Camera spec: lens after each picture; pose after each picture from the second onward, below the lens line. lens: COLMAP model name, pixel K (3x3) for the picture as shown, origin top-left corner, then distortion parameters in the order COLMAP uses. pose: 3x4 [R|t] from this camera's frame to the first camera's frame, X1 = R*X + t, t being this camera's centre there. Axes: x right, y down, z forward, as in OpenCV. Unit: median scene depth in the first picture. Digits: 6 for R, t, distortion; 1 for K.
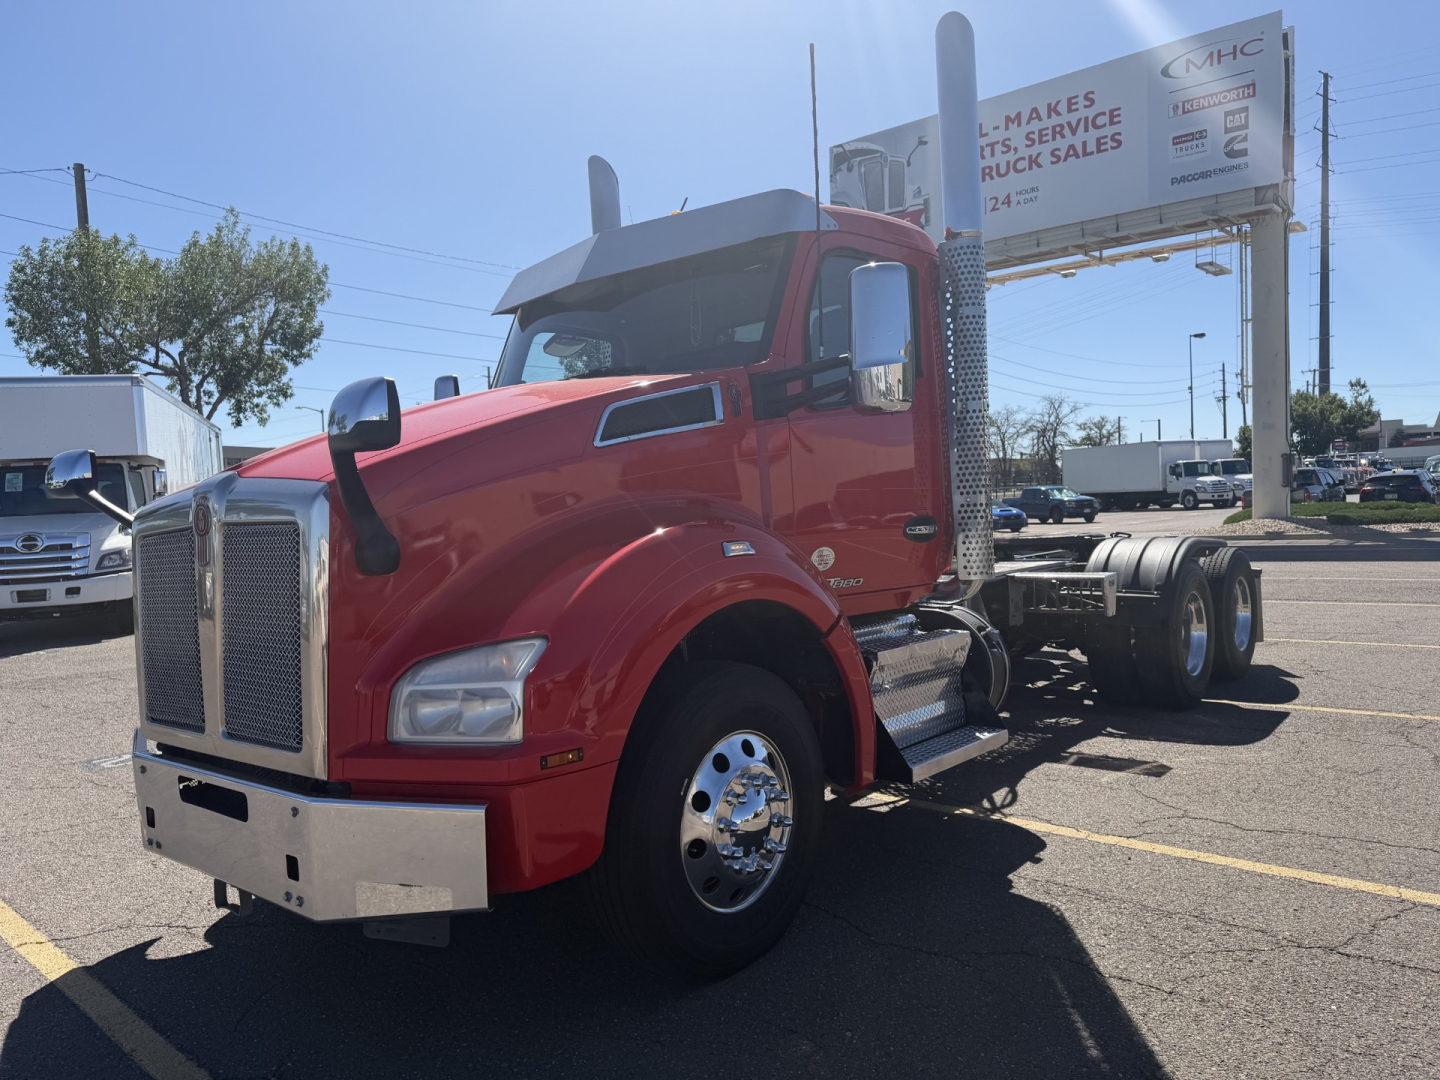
lens RADIAL K [[1023.0, 0, 724.3], [0, 1023.0, 547.0], [0, 0, 1]] dist [0.000328, -0.006999]
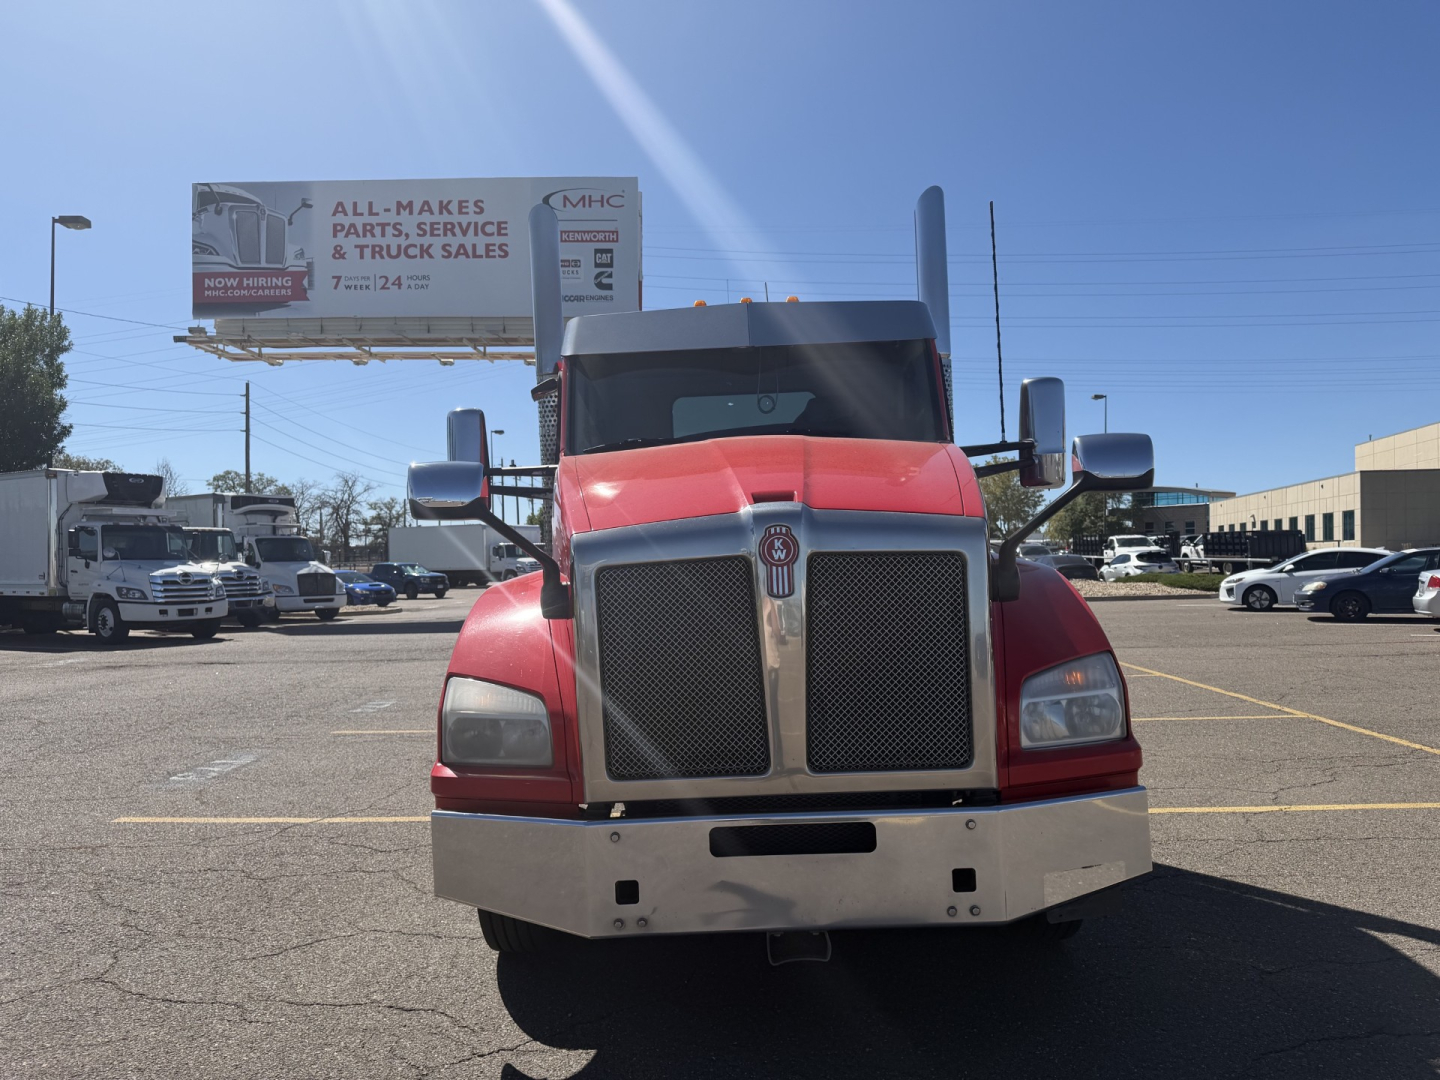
lens RADIAL K [[1006.6, 0, 717.7], [0, 1006.6, 545.9], [0, 0, 1]] dist [0.097320, -0.161421]
pose [[0.772567, 0.040631, 0.633632, -0.112399], [0.008953, 0.997154, -0.074857, 0.003870], [-0.634870, 0.063505, 0.770005, 0.028244]]
